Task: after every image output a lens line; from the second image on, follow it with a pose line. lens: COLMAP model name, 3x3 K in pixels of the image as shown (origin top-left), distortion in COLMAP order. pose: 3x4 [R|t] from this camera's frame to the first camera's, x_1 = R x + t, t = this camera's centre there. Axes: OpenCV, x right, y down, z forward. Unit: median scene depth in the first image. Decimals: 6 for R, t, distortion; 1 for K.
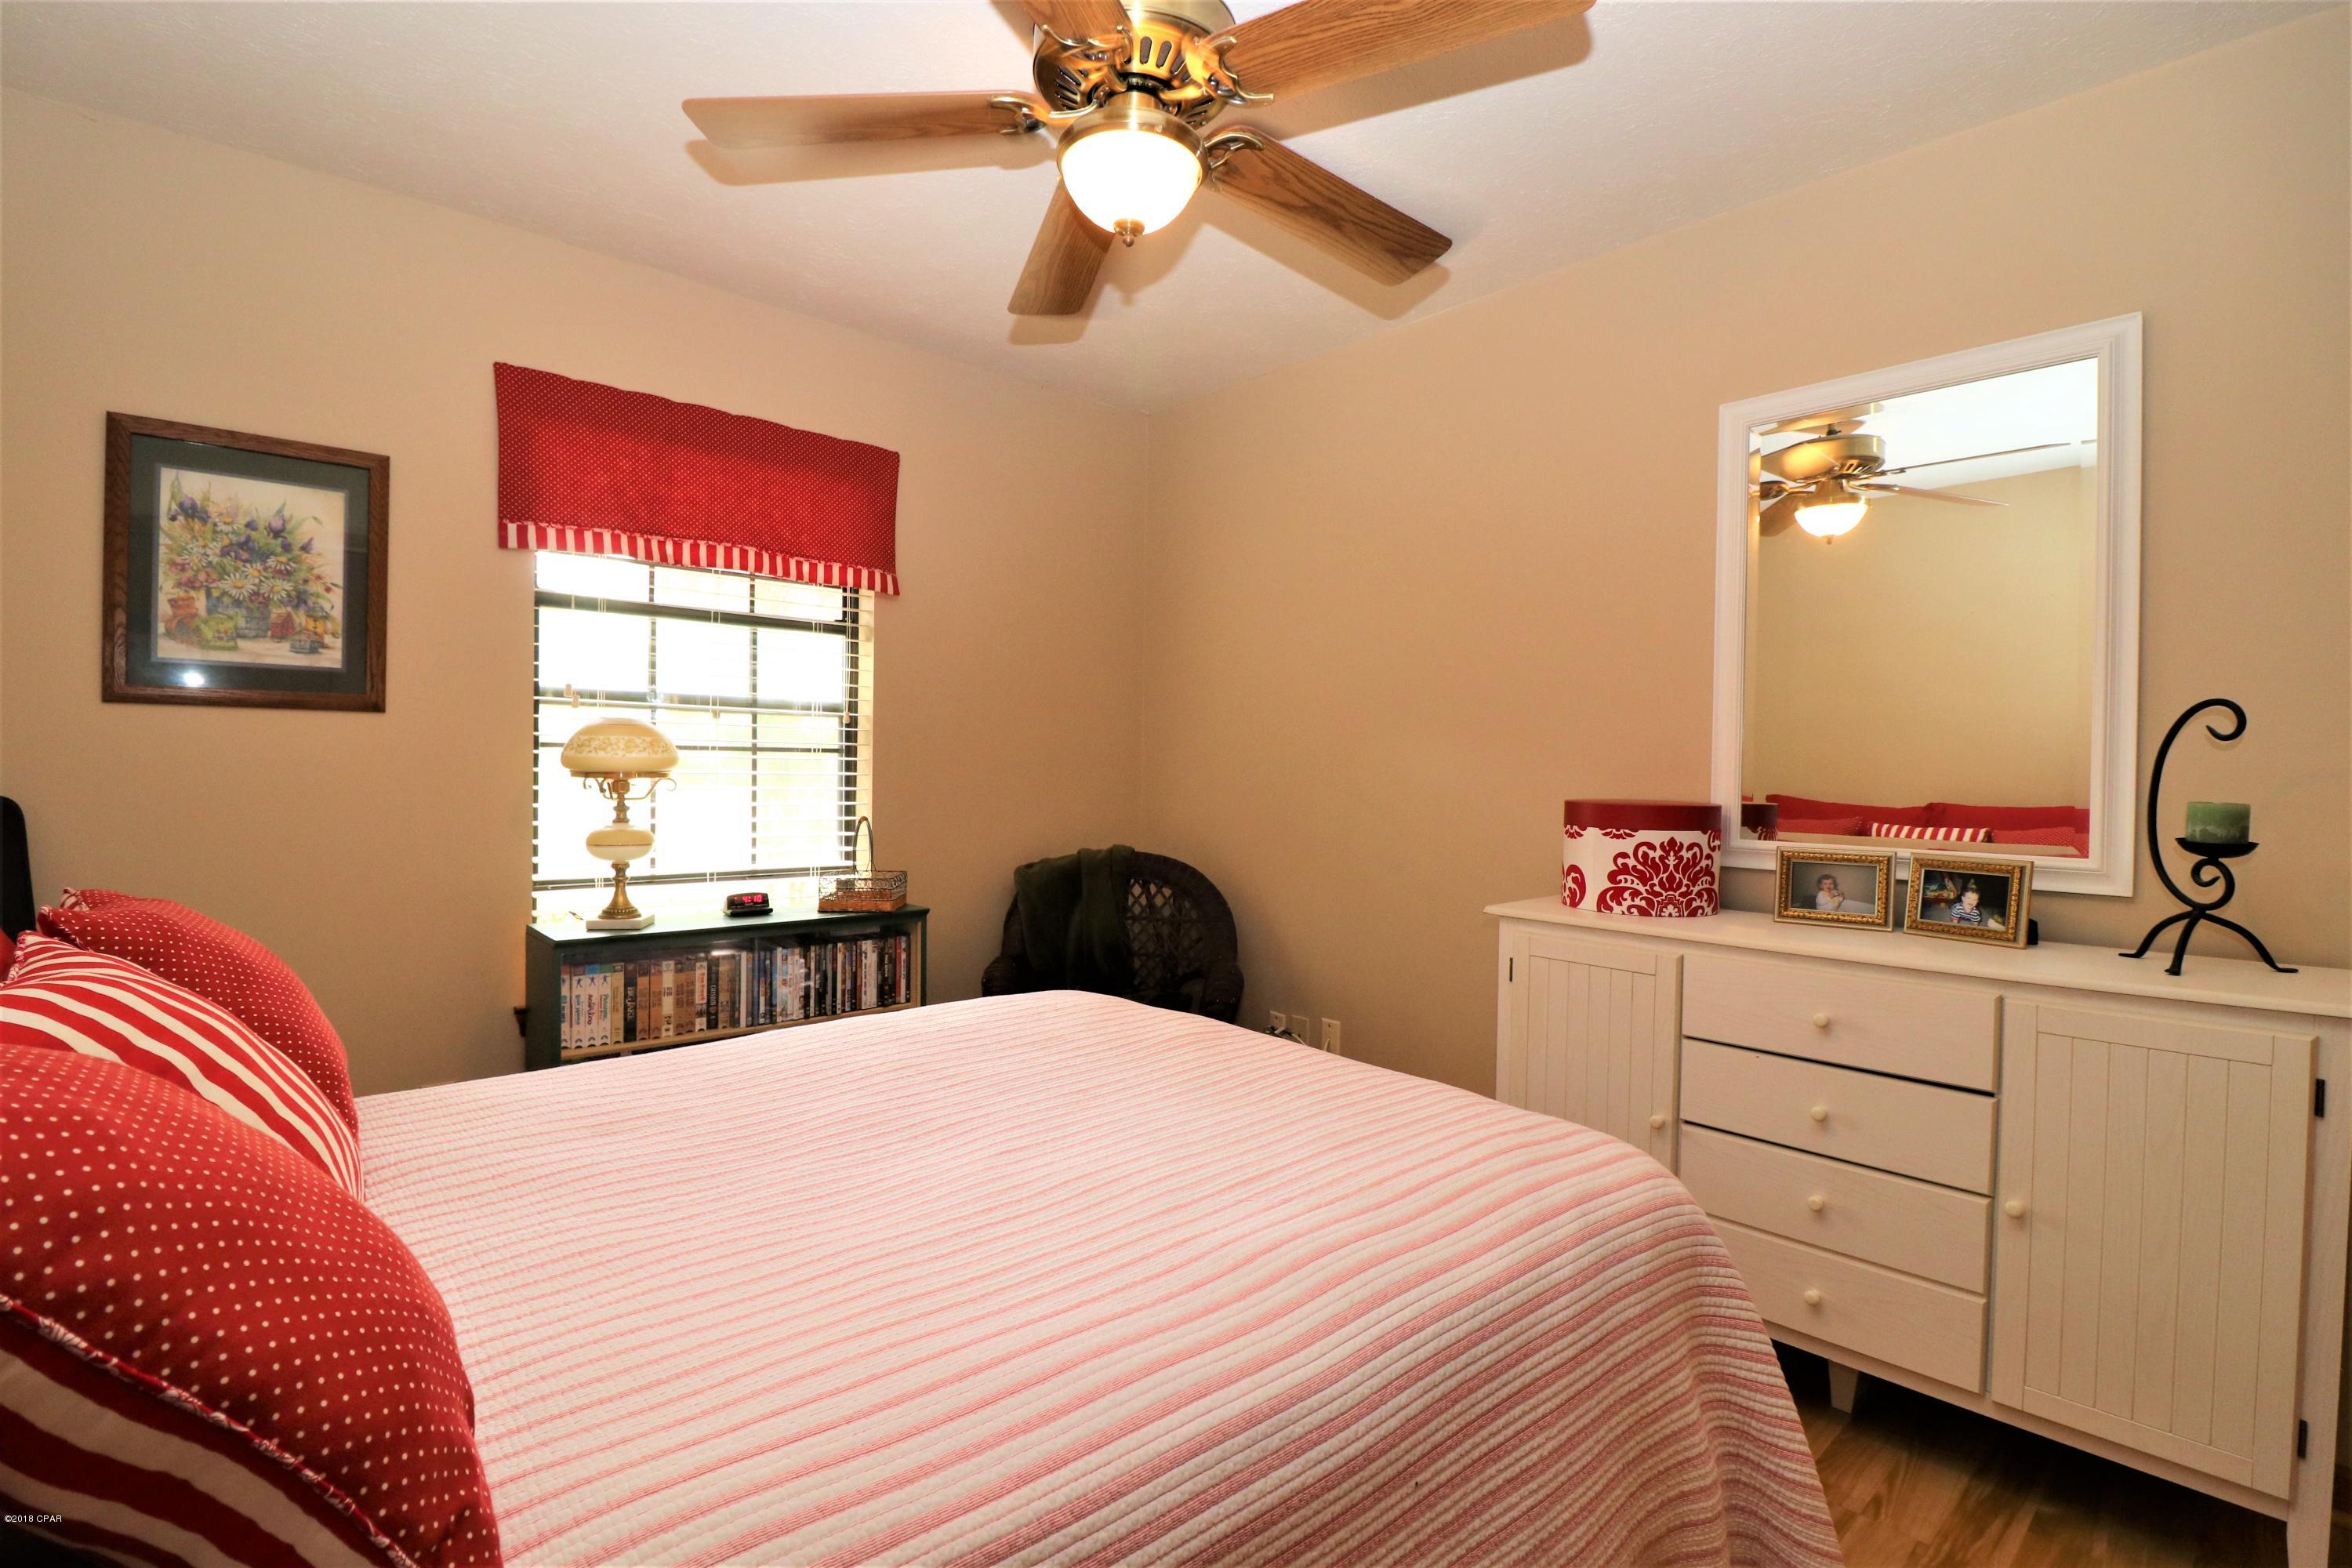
lens RADIAL K [[1091.9, 0, 1161.1], [0, 1091.9, 777.3], [0, 0, 1]] dist [-0.000119, -0.014103]
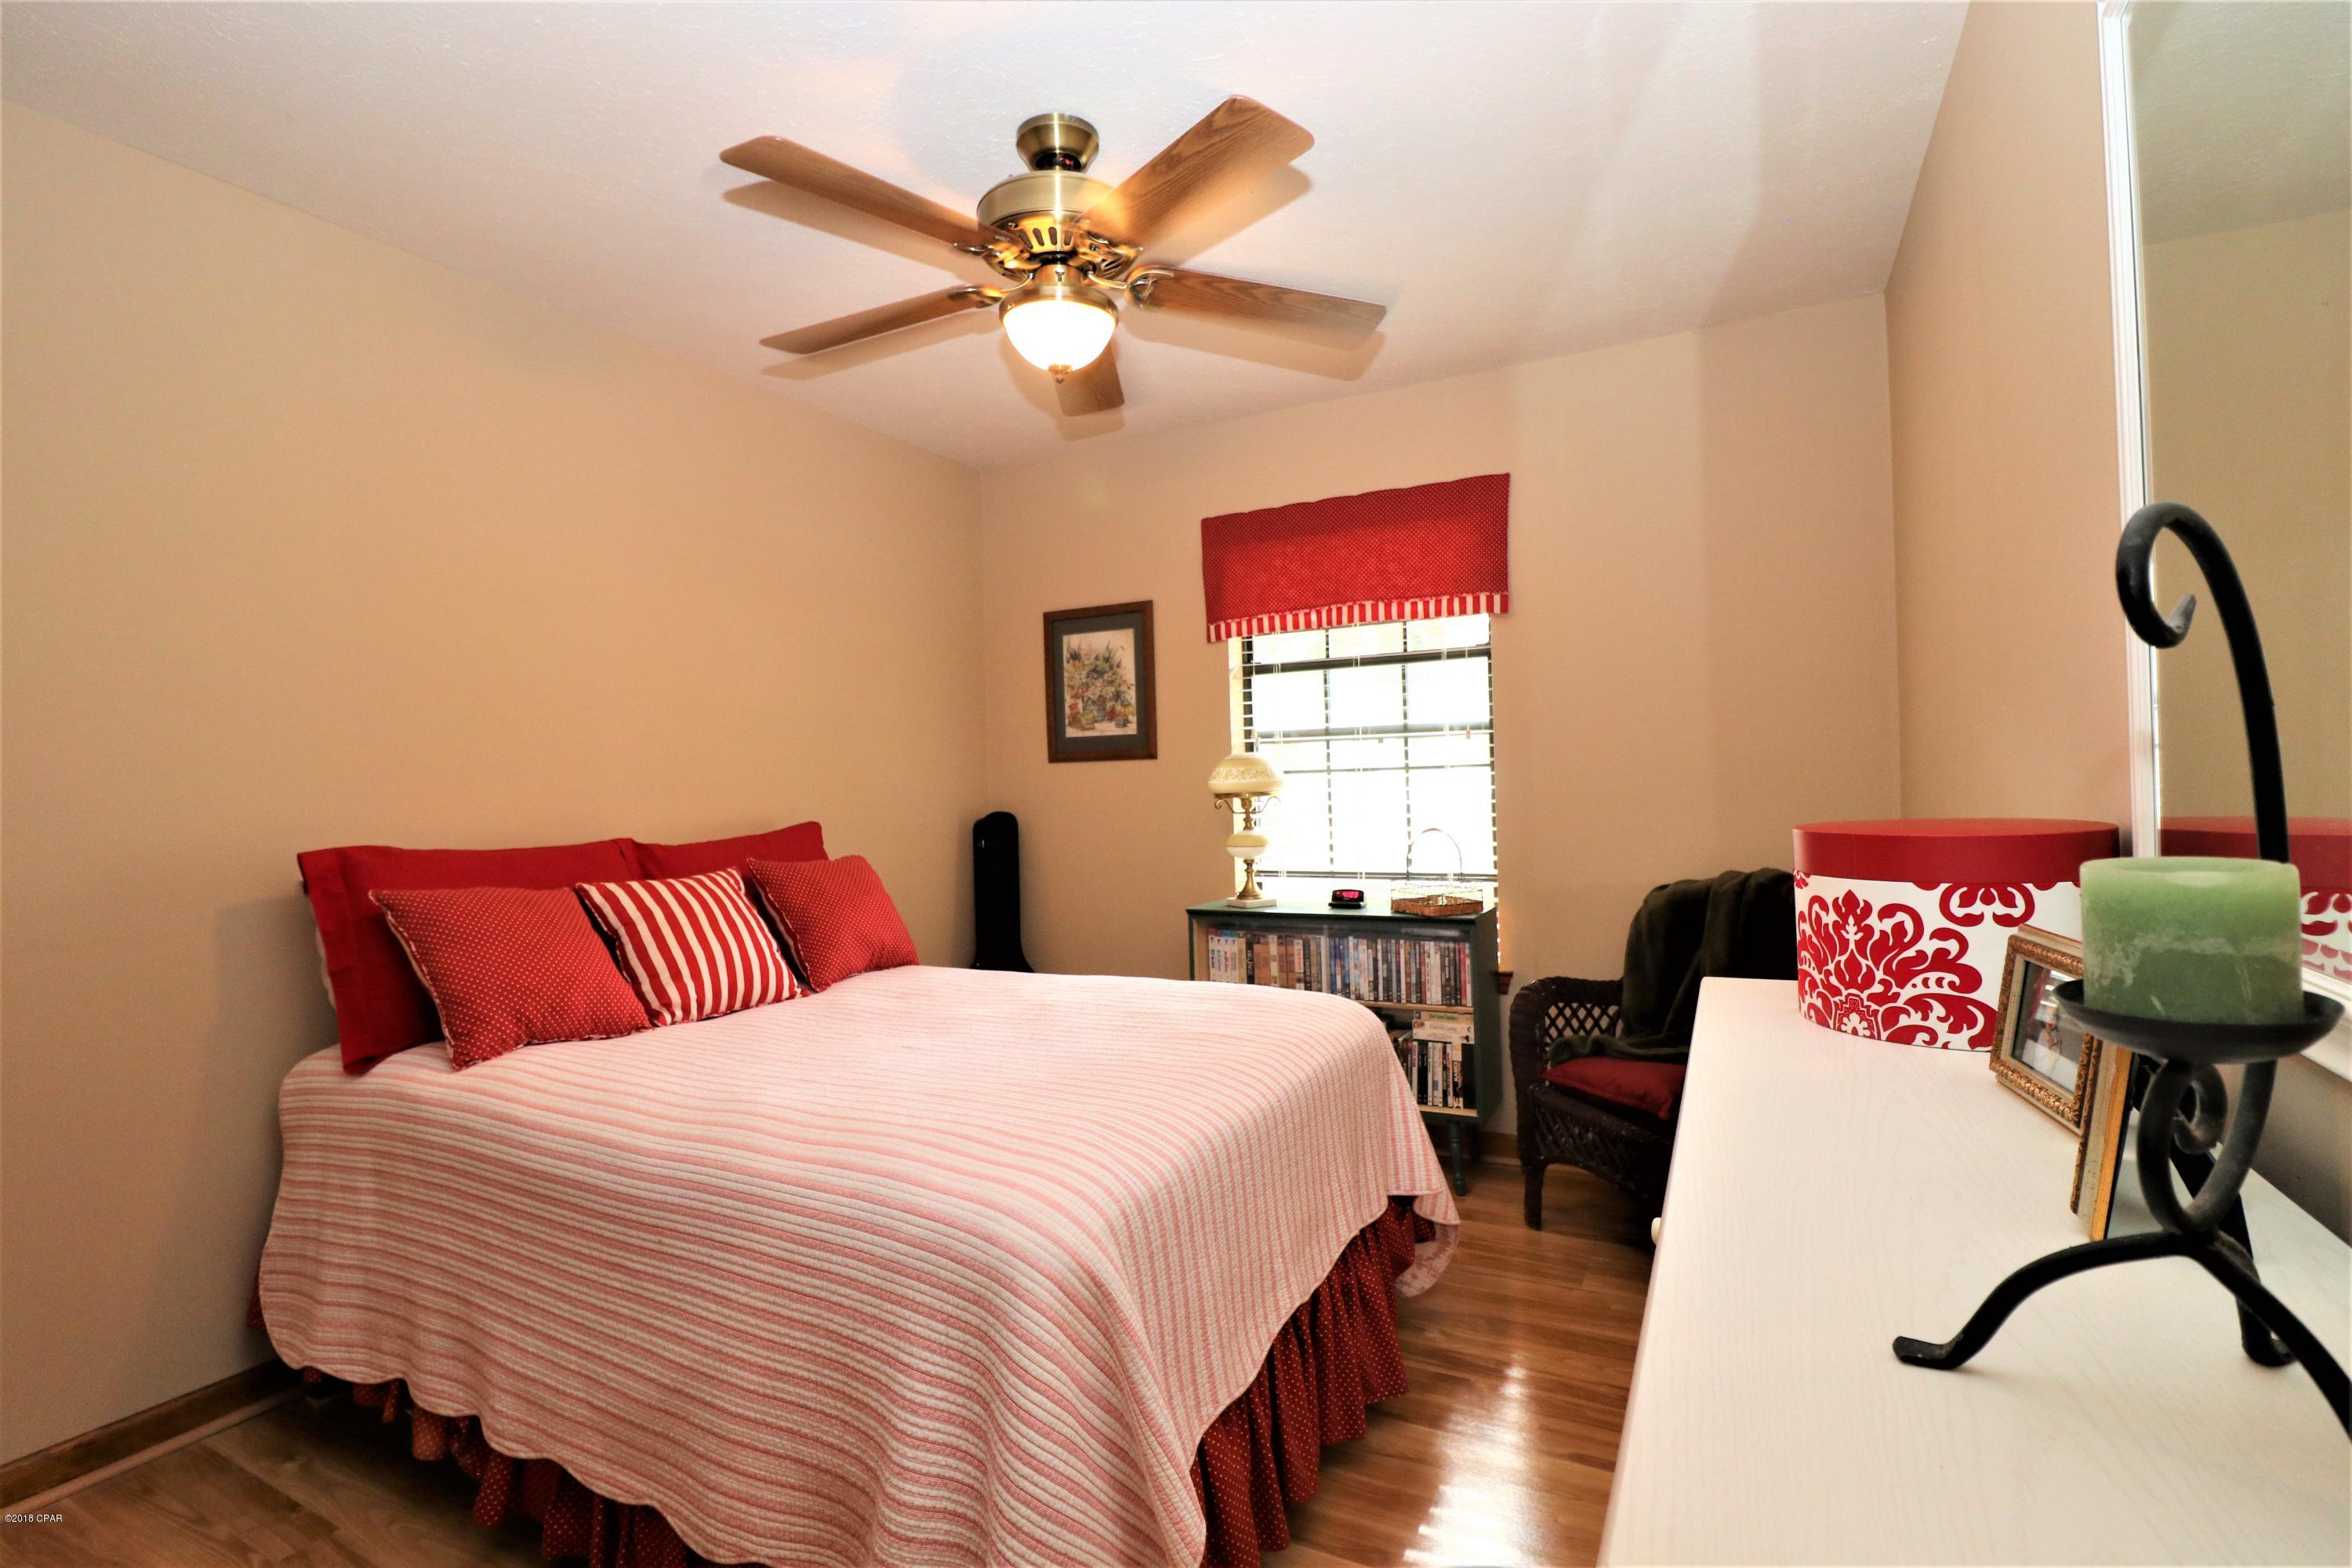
lens RADIAL K [[1091.9, 0, 1161.1], [0, 1091.9, 777.3], [0, 0, 1]] dist [-0.000119, -0.014103]
pose [[0.344495, -0.027375, -0.938389, 0.835004], [0.026005, 0.999469, -0.019610, -0.000517], [0.938428, -0.017647, 0.345024, 0.466444]]
